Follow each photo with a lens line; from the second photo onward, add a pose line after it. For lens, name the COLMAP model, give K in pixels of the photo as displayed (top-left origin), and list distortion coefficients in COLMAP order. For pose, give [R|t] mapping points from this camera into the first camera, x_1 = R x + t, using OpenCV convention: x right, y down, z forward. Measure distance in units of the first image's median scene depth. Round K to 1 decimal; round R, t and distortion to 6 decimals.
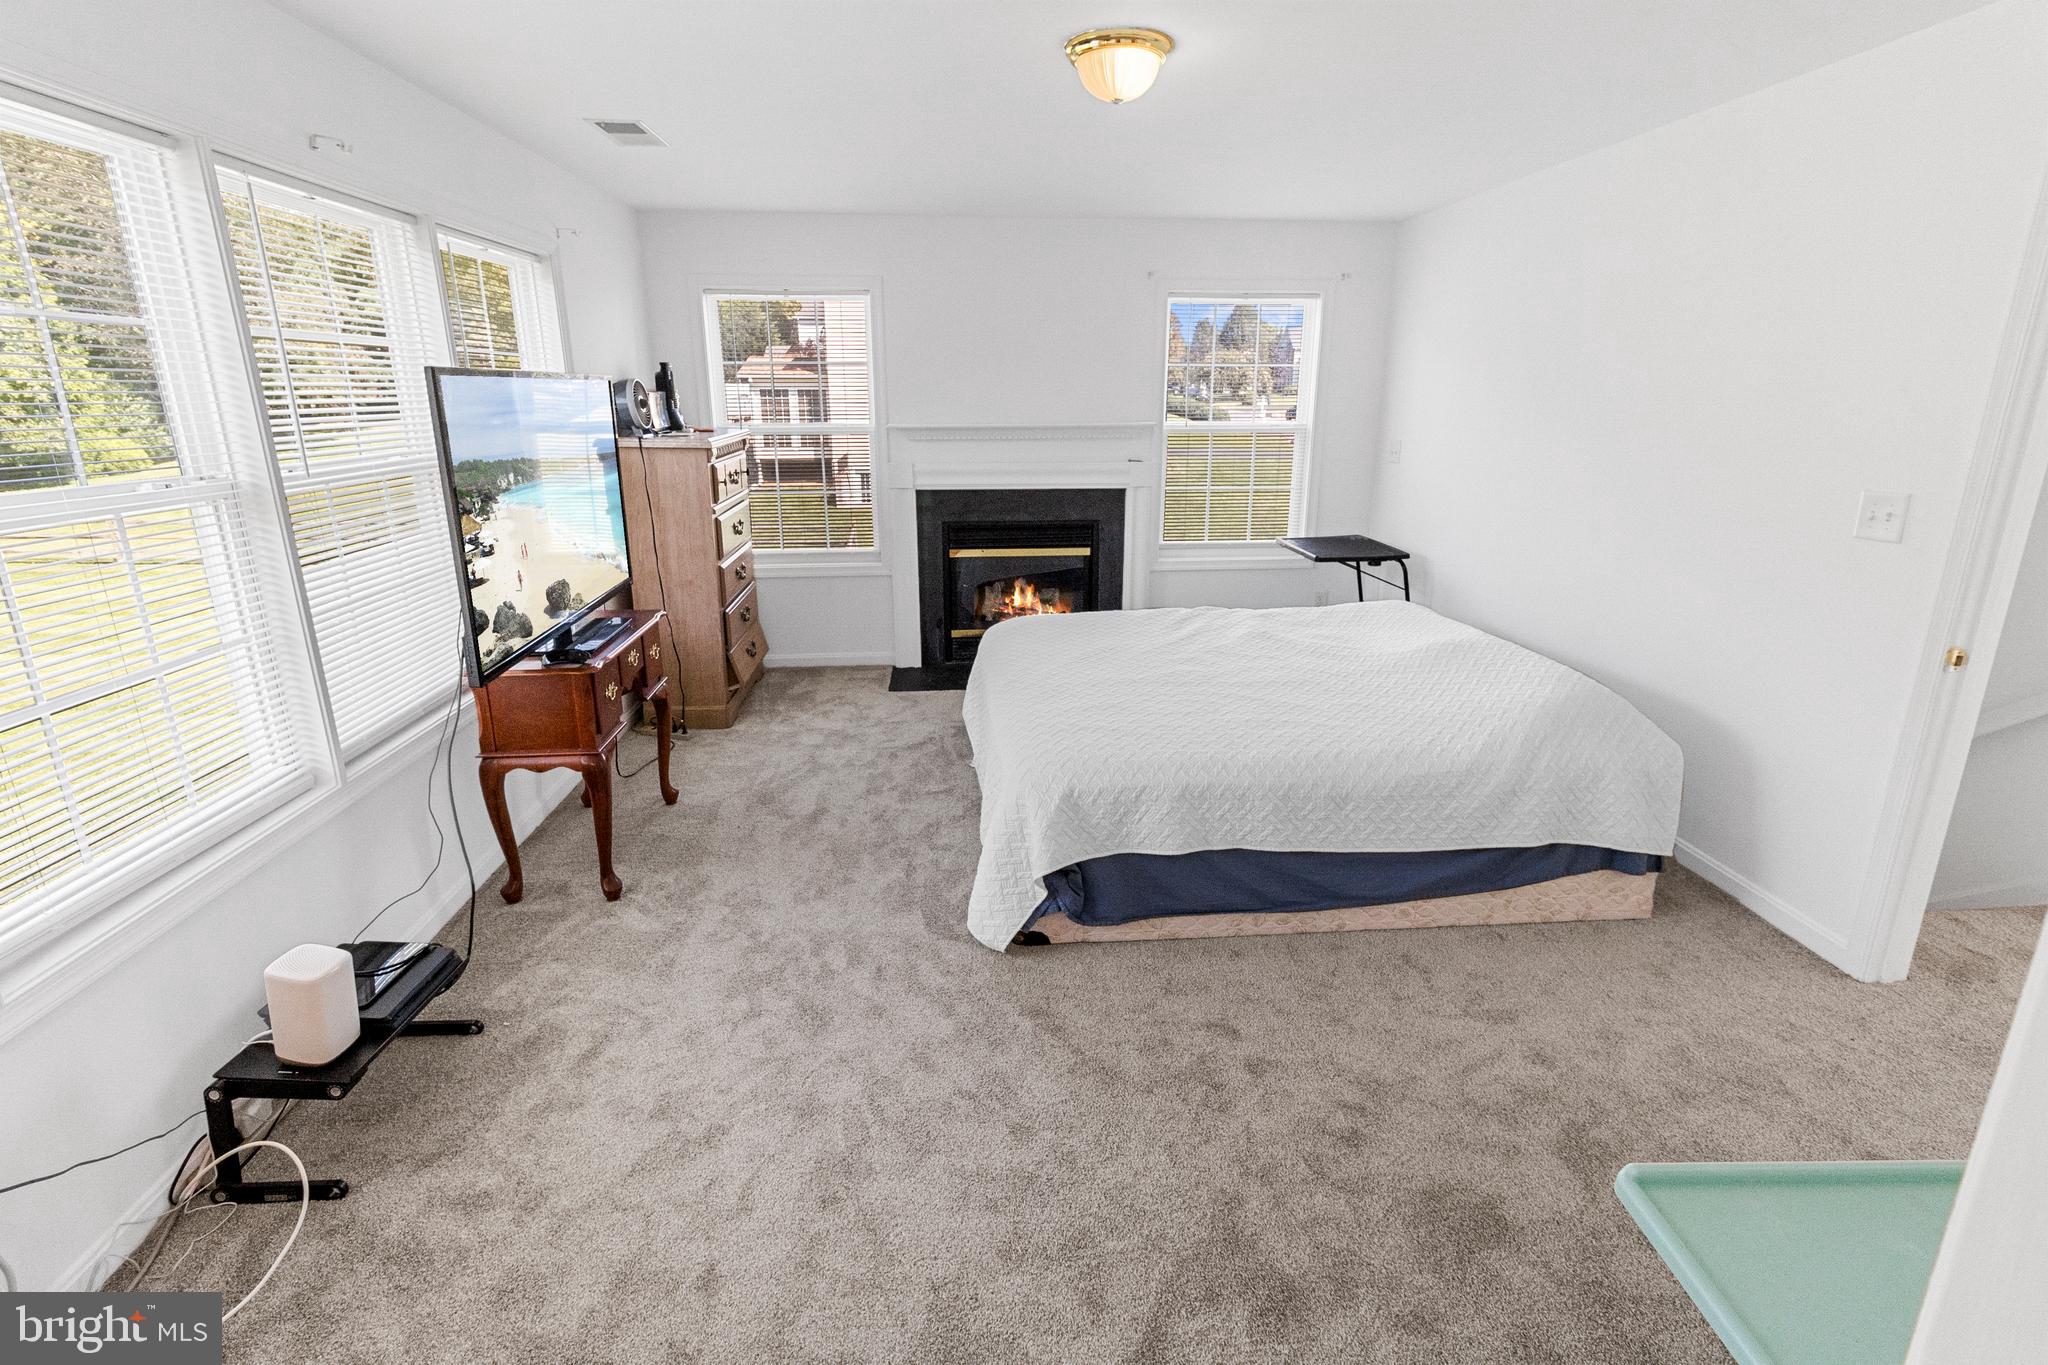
lens RADIAL K [[936.5, 0, 1037.4], [0, 936.5, 654.1], [0, 0, 1]] dist [0.002869, 0.000249]
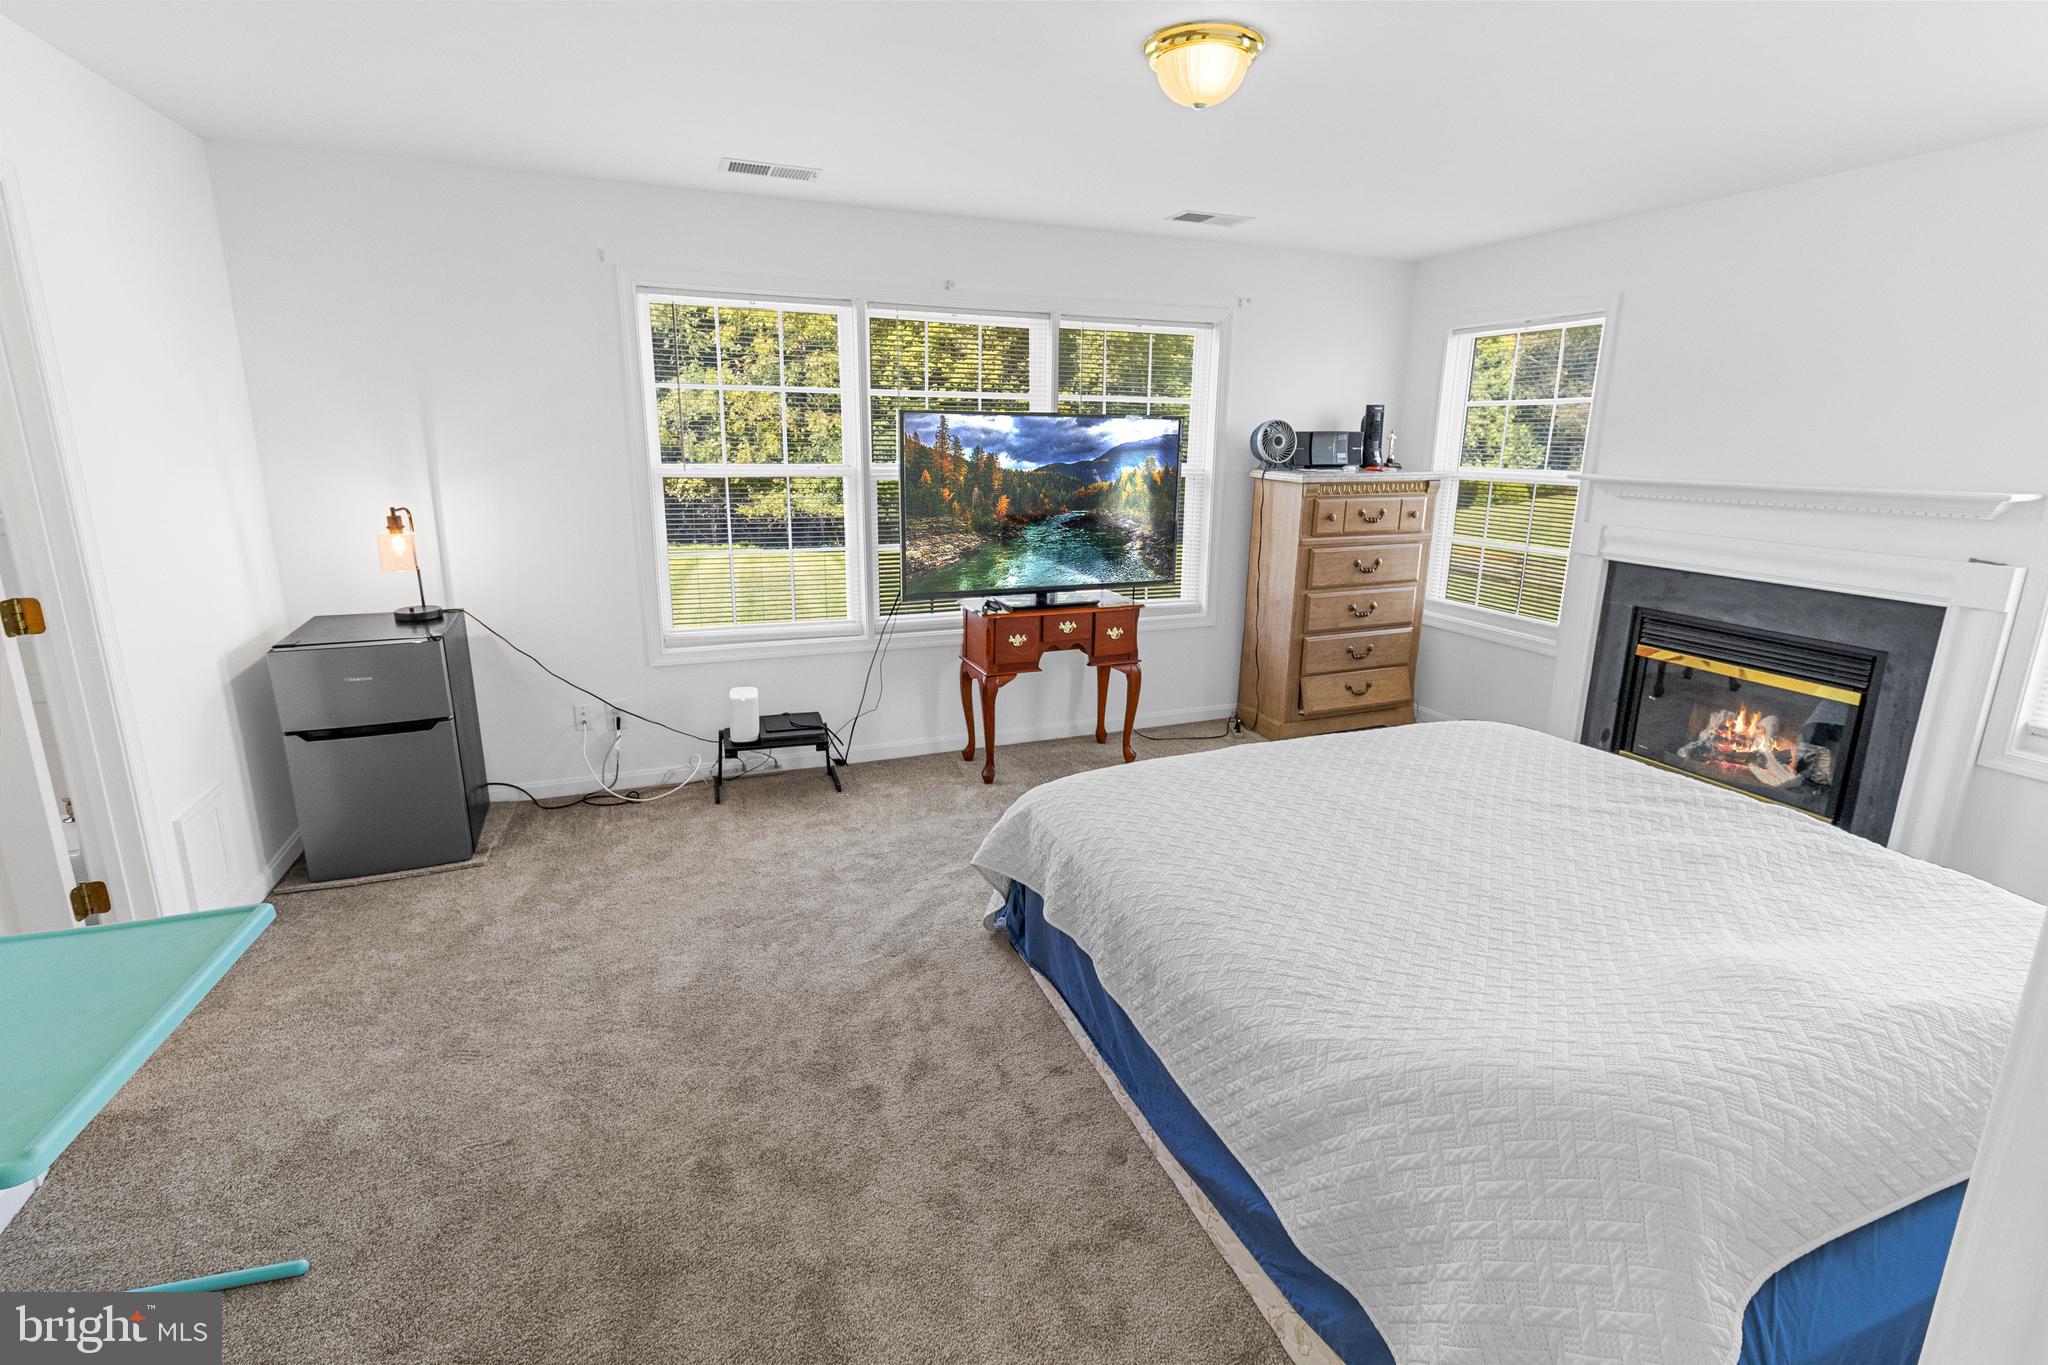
lens RADIAL K [[936.5, 0, 1037.4], [0, 936.5, 654.1], [0, 0, 1]] dist [0.002869, 0.000249]
pose [[0.291383, 0.223995, -0.930012, 0.556937], [-0.273287, 0.951174, 0.143468, -0.096986], [0.916739, 0.212355, 0.338371, 0.370573]]
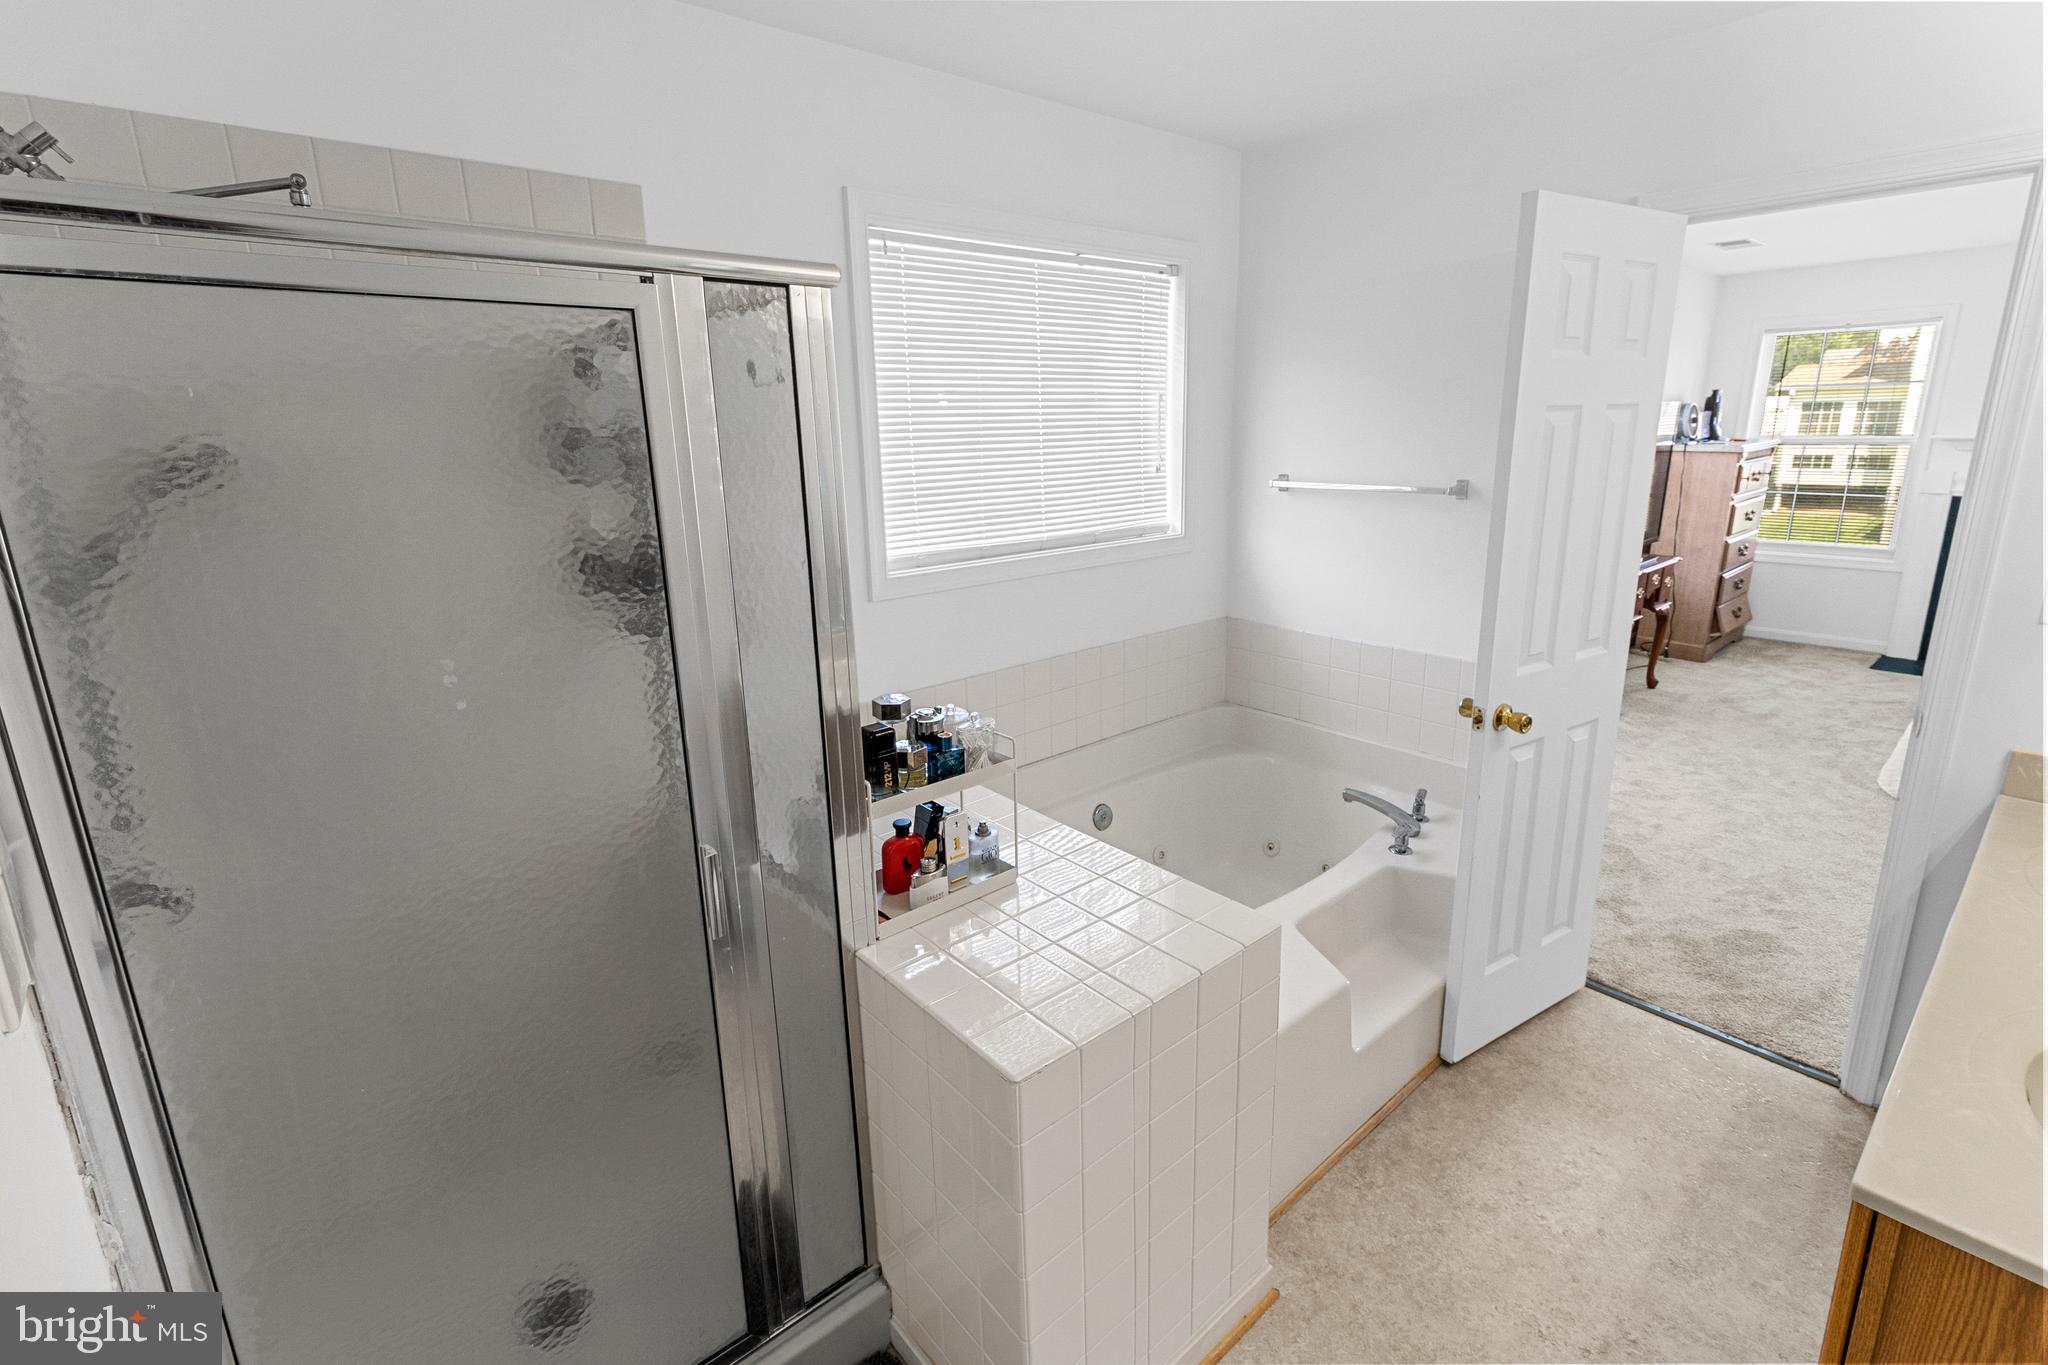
lens RADIAL K [[936.5, 0, 1037.4], [0, 936.5, 654.1], [0, 0, 1]] dist [0.002869, 0.000249]
pose [[0.585181, 0.181870, -0.790244, 0.168424], [-0.197102, 0.977200, 0.078942, 0.149282], [0.786583, 0.109563, 0.607686, -0.556671]]
